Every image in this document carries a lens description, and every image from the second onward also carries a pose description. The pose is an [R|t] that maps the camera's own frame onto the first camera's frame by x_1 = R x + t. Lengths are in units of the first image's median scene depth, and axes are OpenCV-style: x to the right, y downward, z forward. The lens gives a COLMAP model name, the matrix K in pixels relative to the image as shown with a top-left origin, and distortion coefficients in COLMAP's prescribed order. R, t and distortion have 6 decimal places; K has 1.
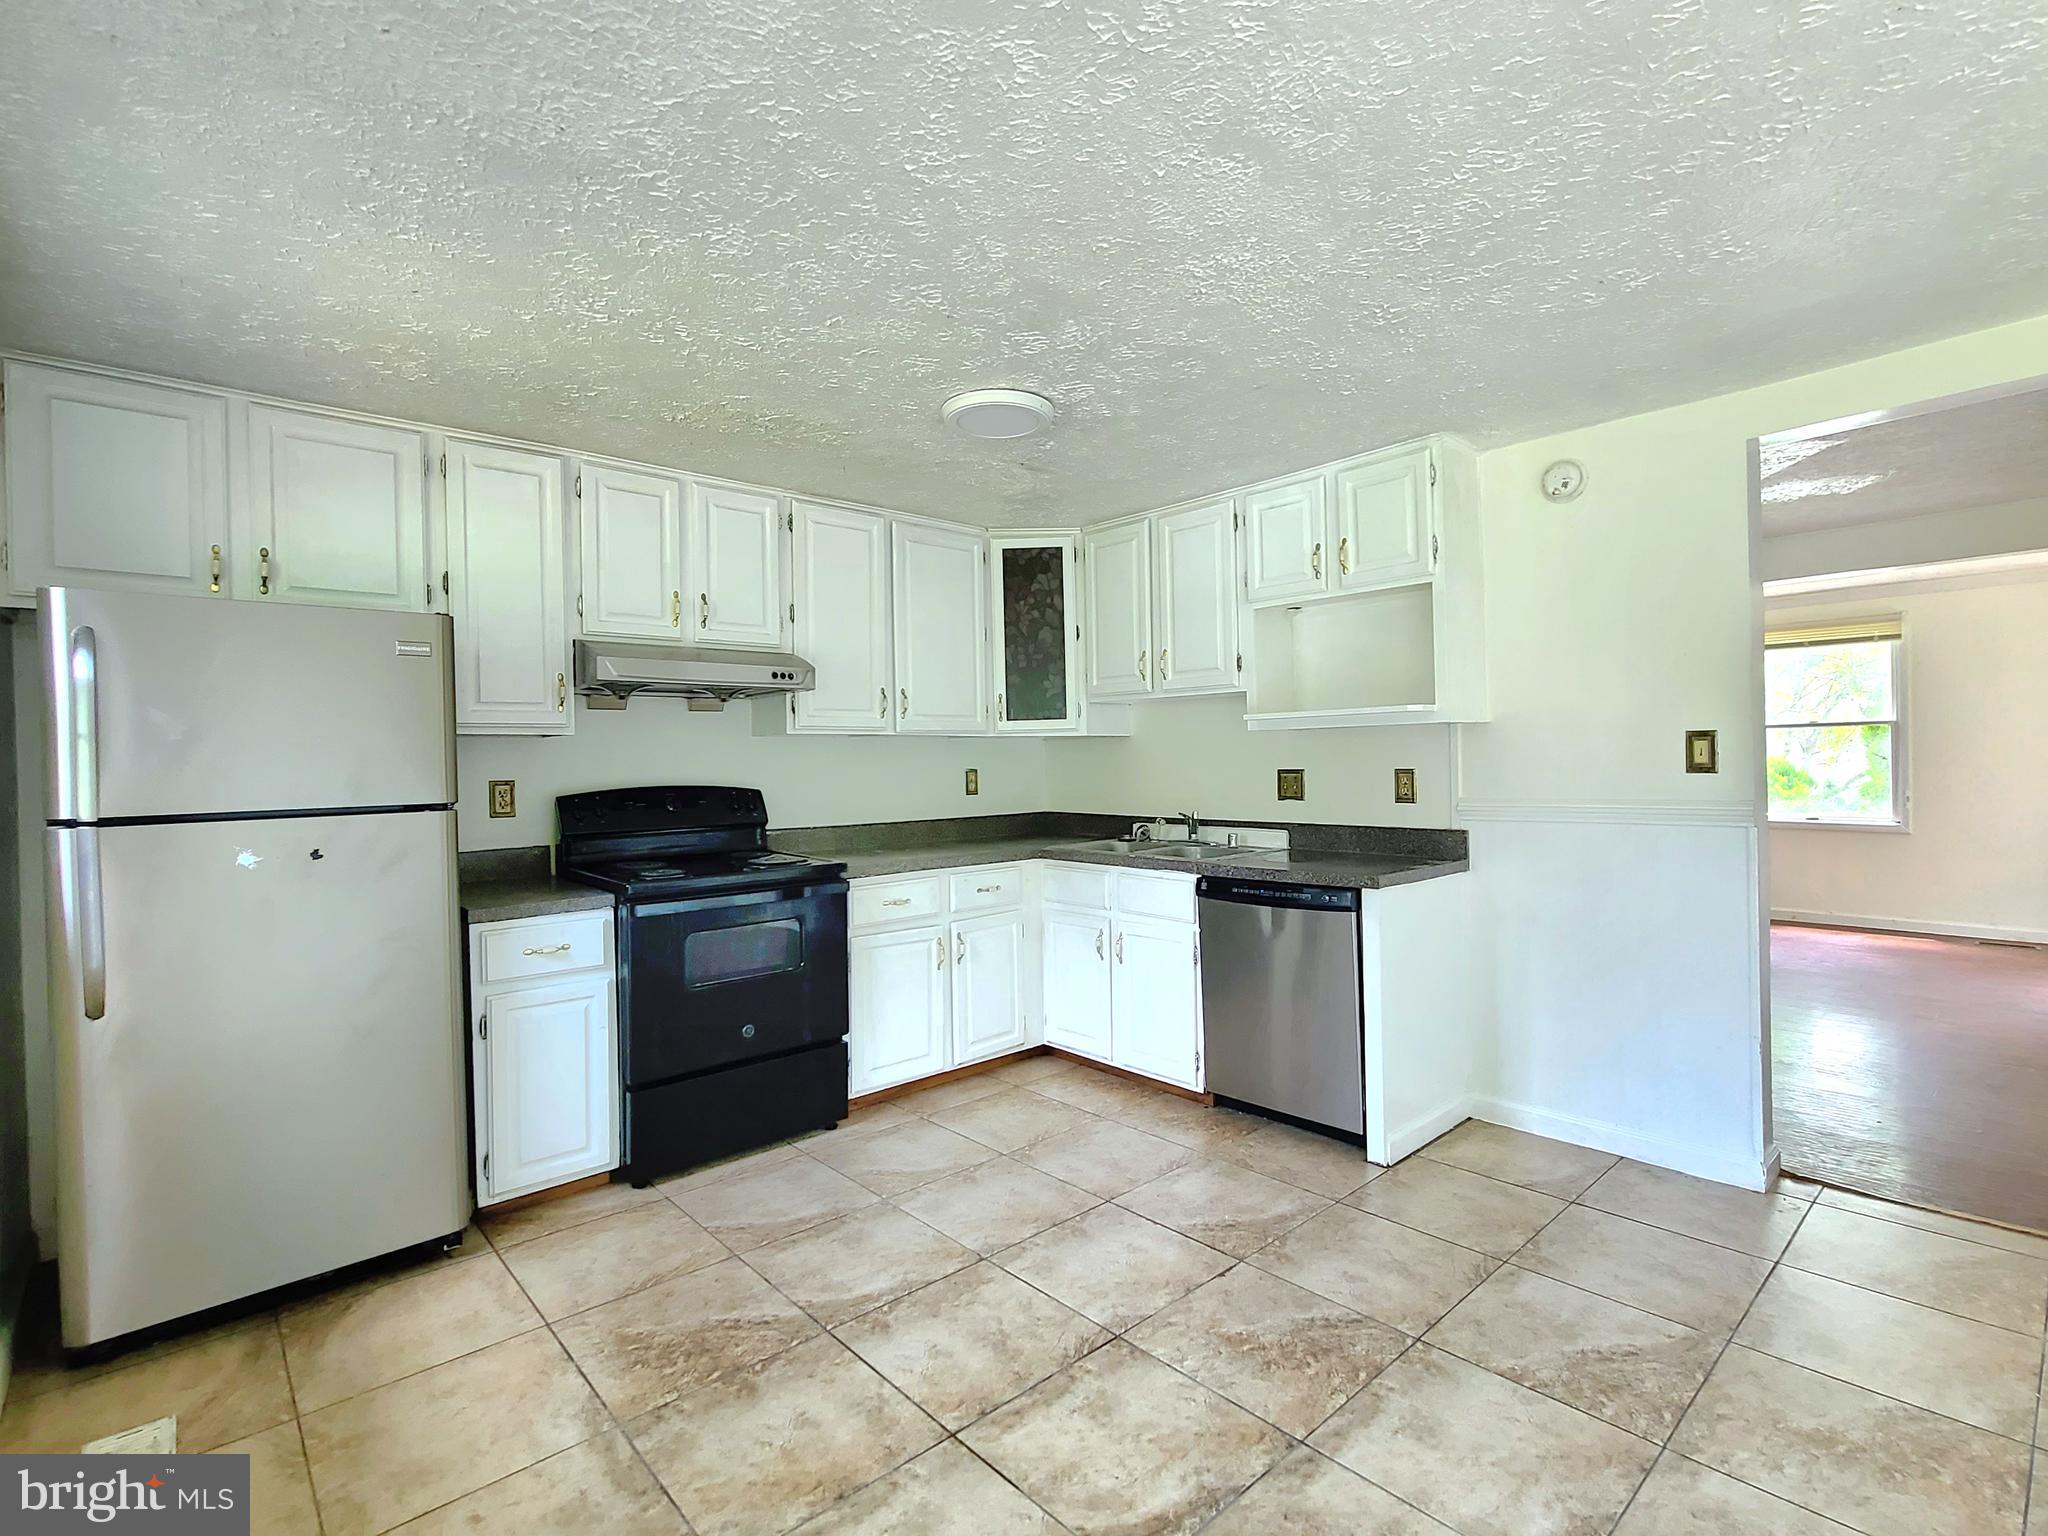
lens RADIAL K [[966.0, 0, 1021.8], [0, 966.0, 764.2], [0, 0, 1]] dist [-0.001808, -0.001405]
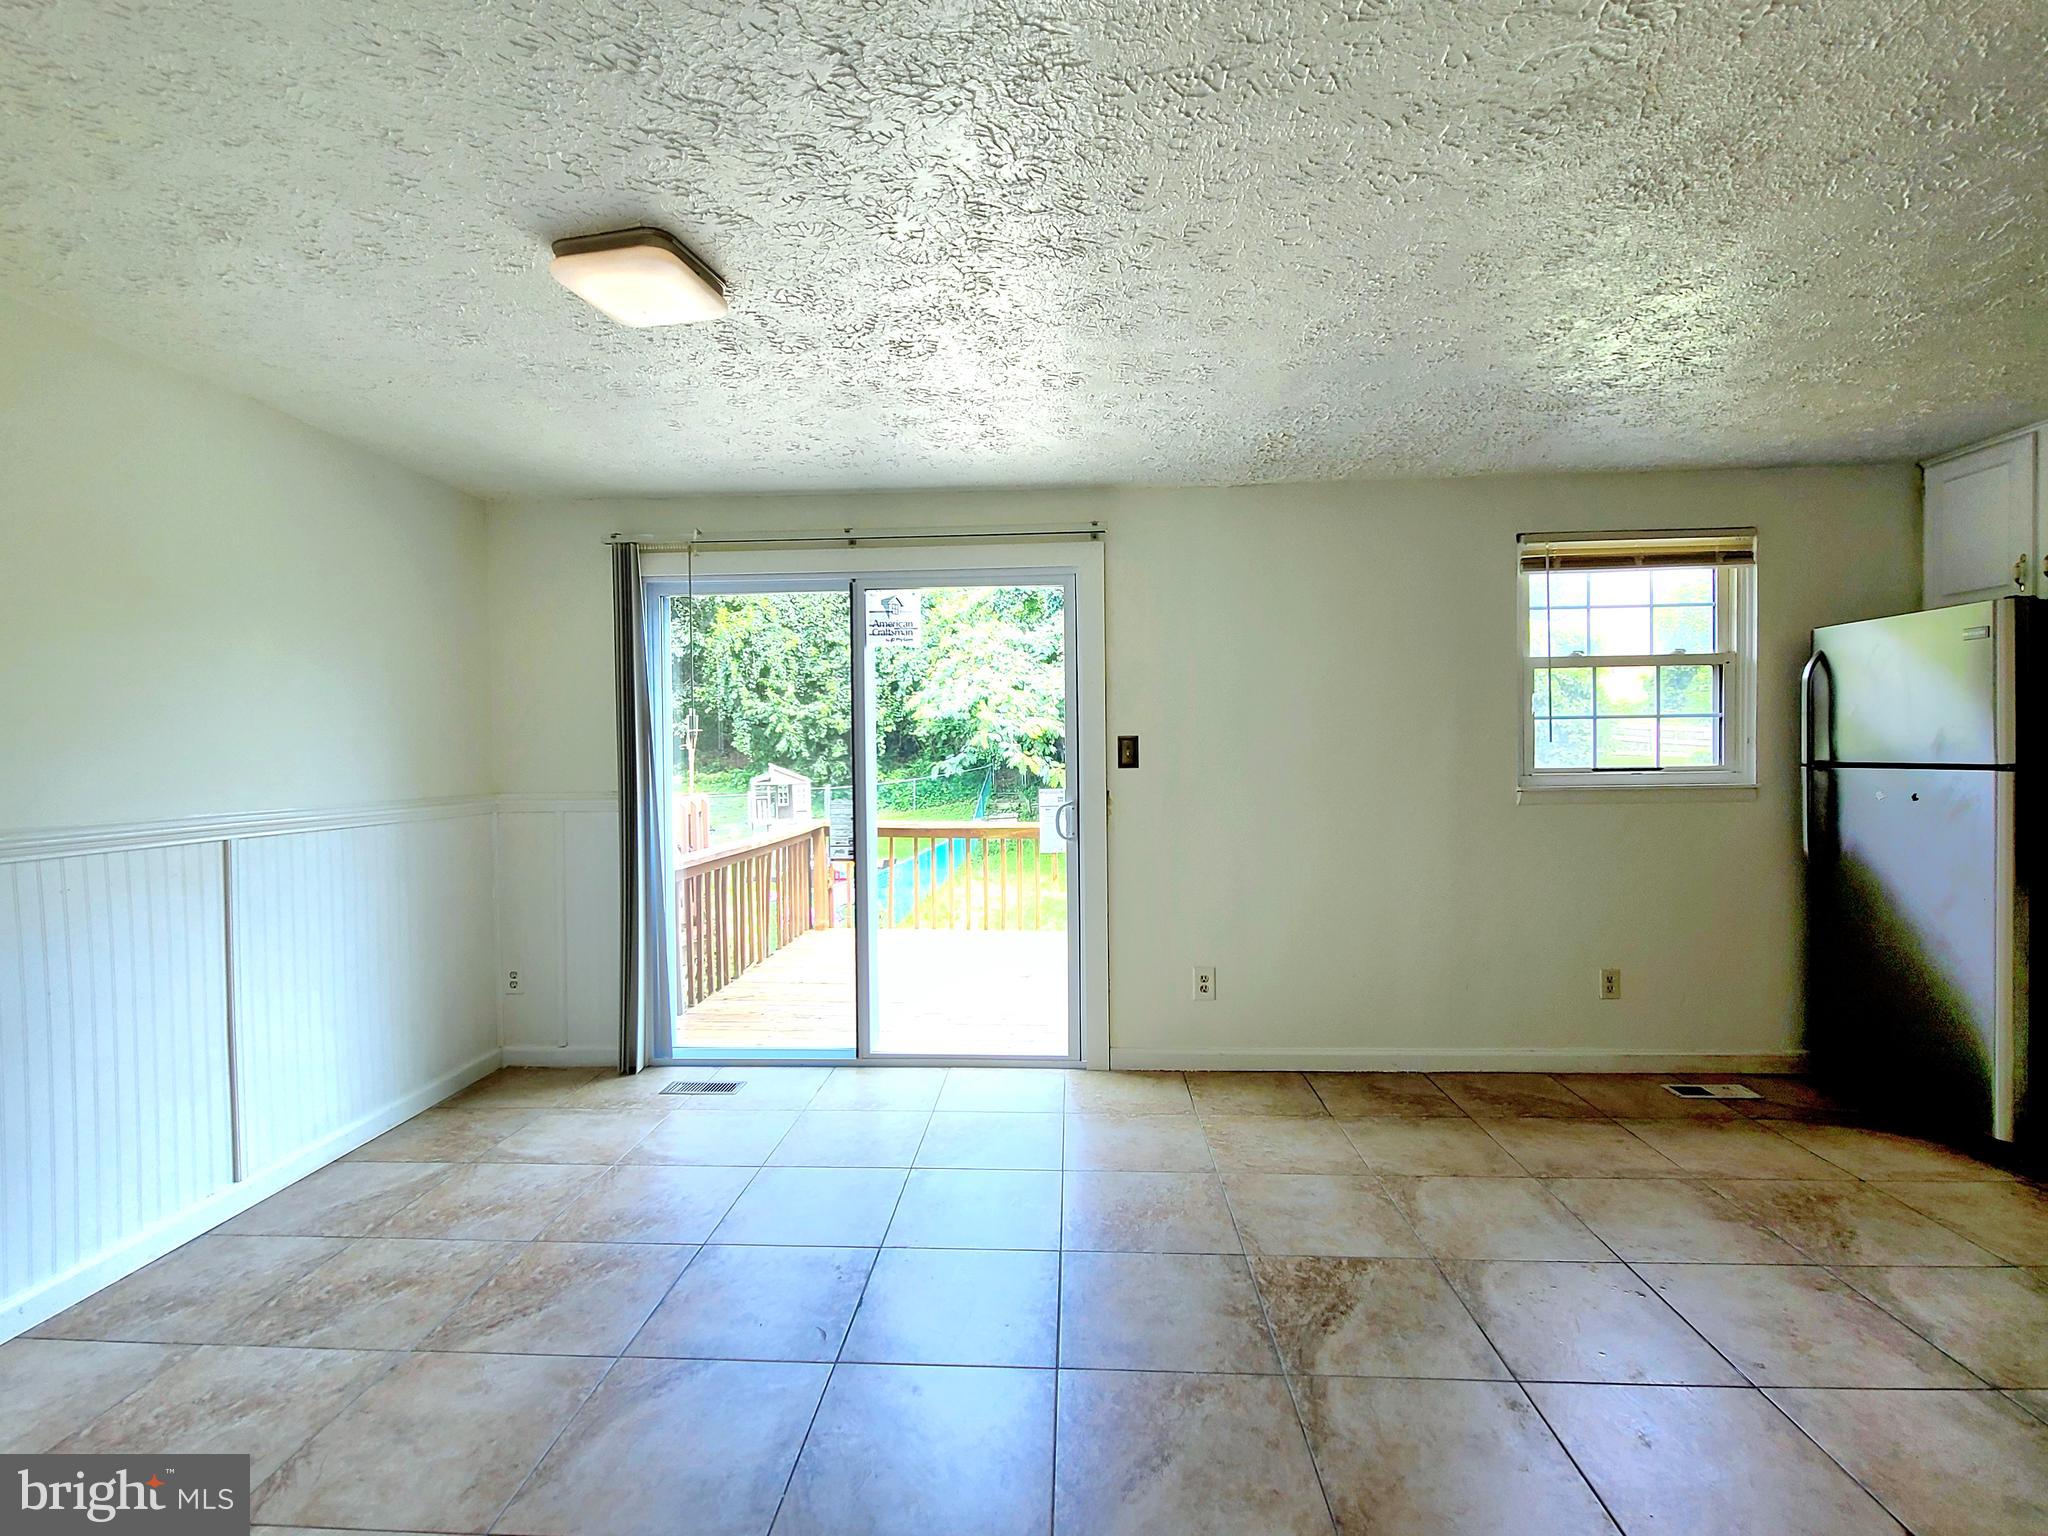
lens RADIAL K [[966.0, 0, 1021.8], [0, 966.0, 764.2], [0, 0, 1]] dist [-0.001808, -0.001405]
pose [[-0.705224, 0.039766, -0.707868, 0.846163], [0.022420, 0.999177, 0.033796, -0.019971], [0.708630, 0.007963, -0.705536, 0.815803]]
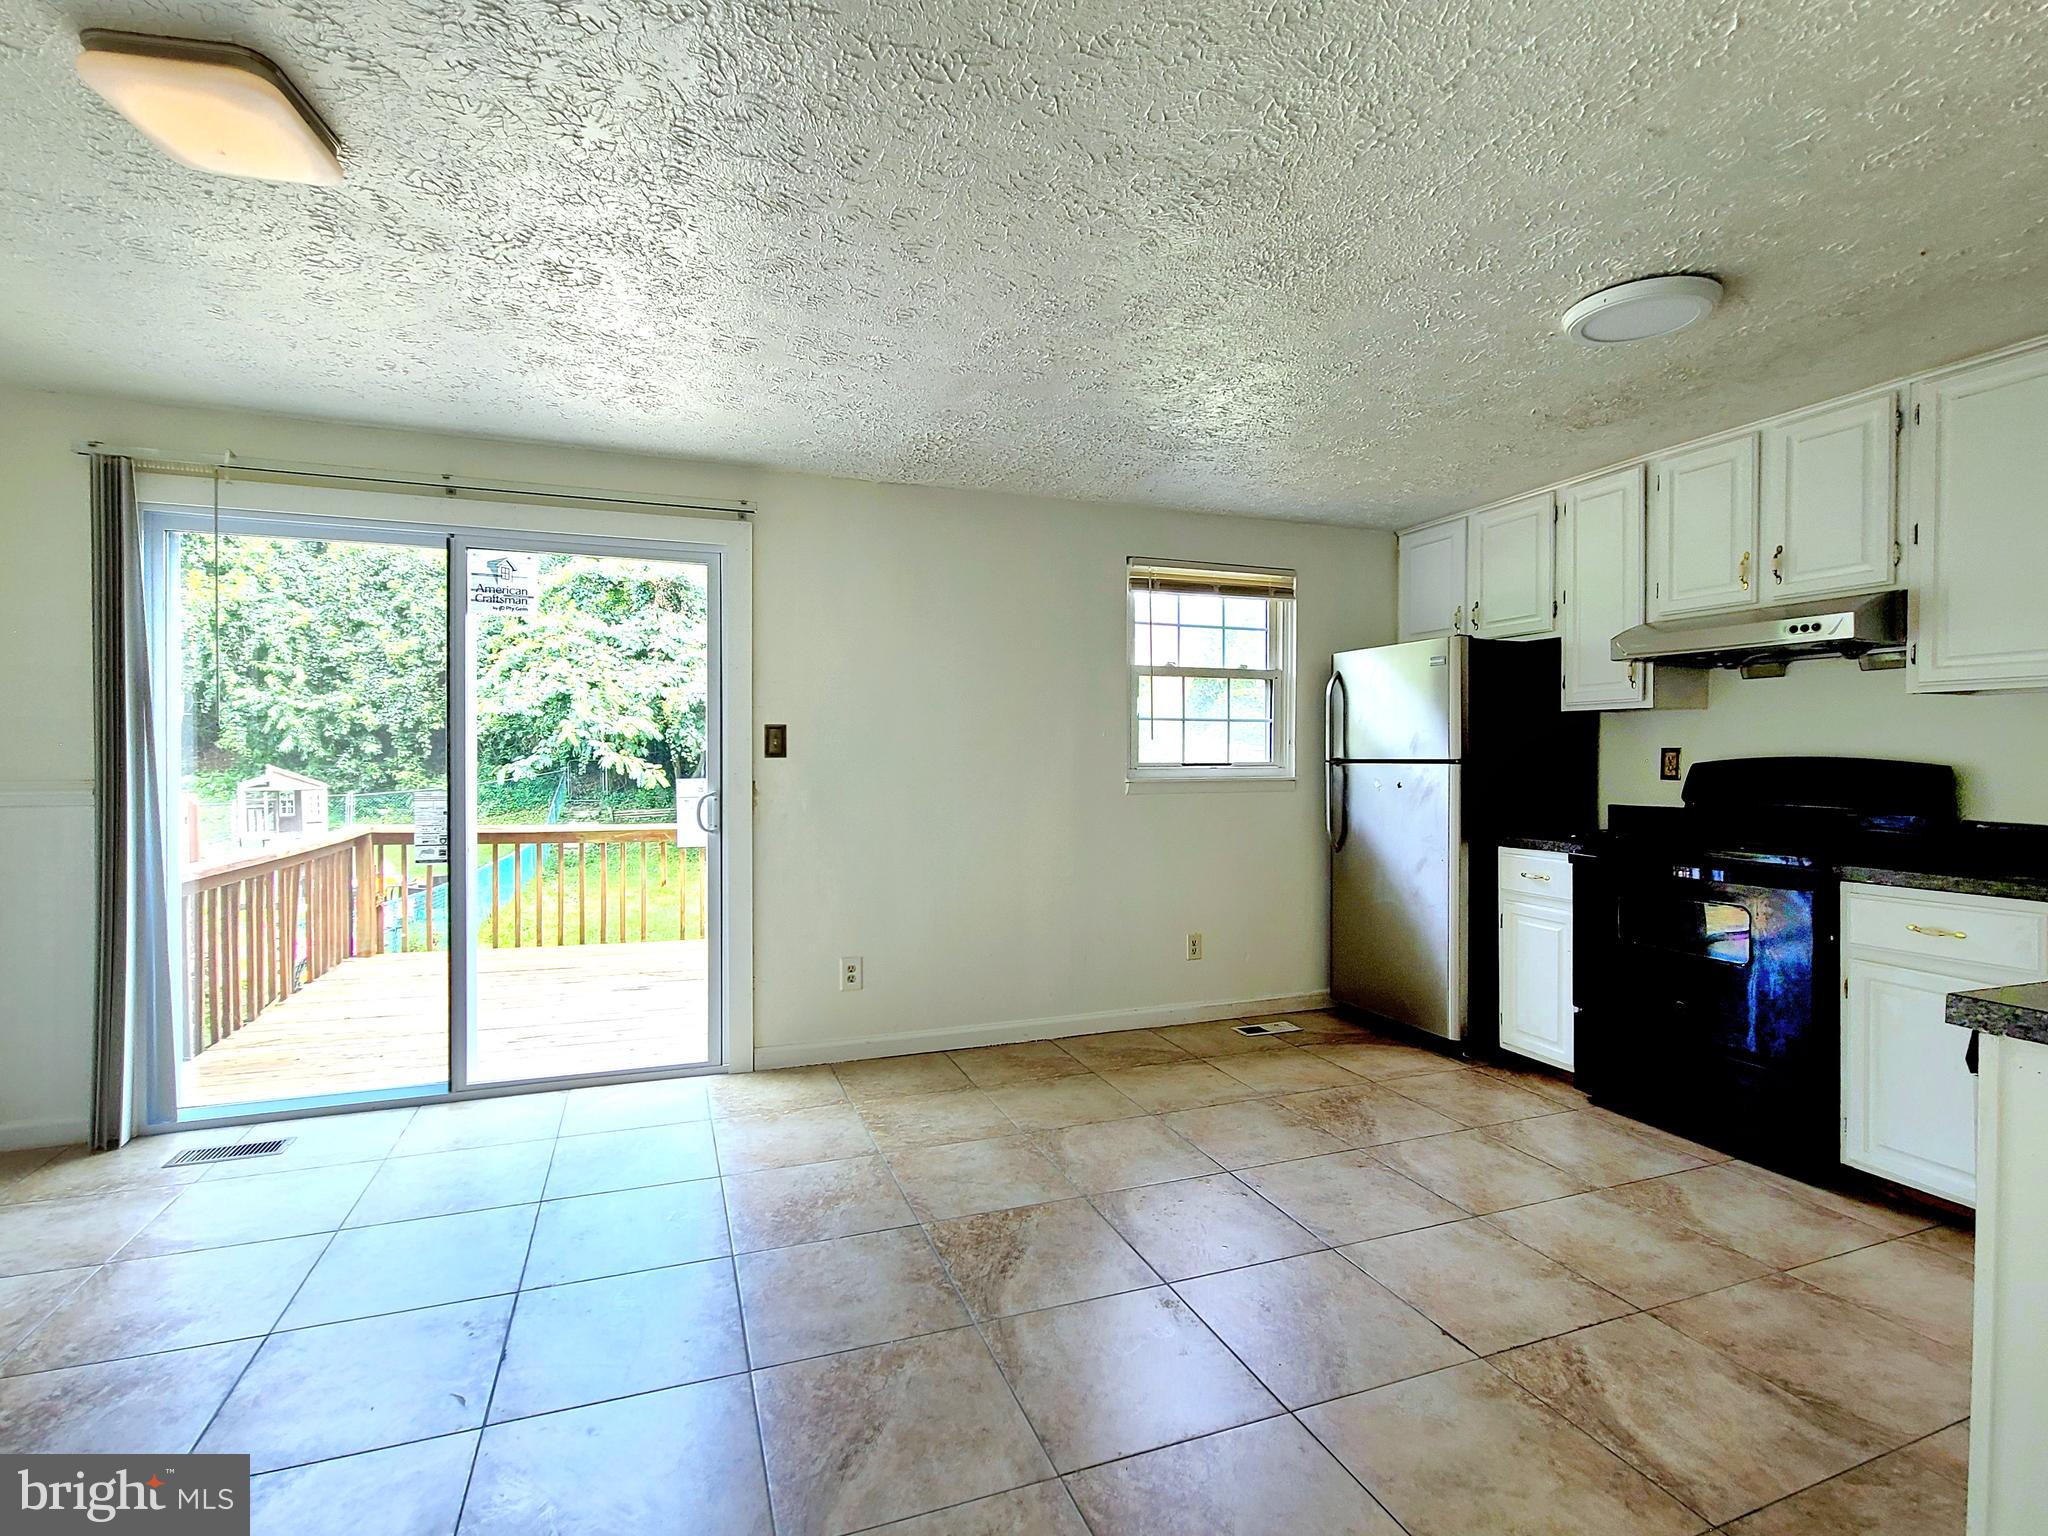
lens RADIAL K [[966.0, 0, 1021.8], [0, 966.0, 764.2], [0, 0, 1]] dist [-0.001808, -0.001405]
pose [[-0.358441, 0.027246, -0.933155, 0.889557], [-0.000401, 0.999569, 0.029339, 0.003074], [0.933552, 0.010891, -0.358276, 0.755865]]
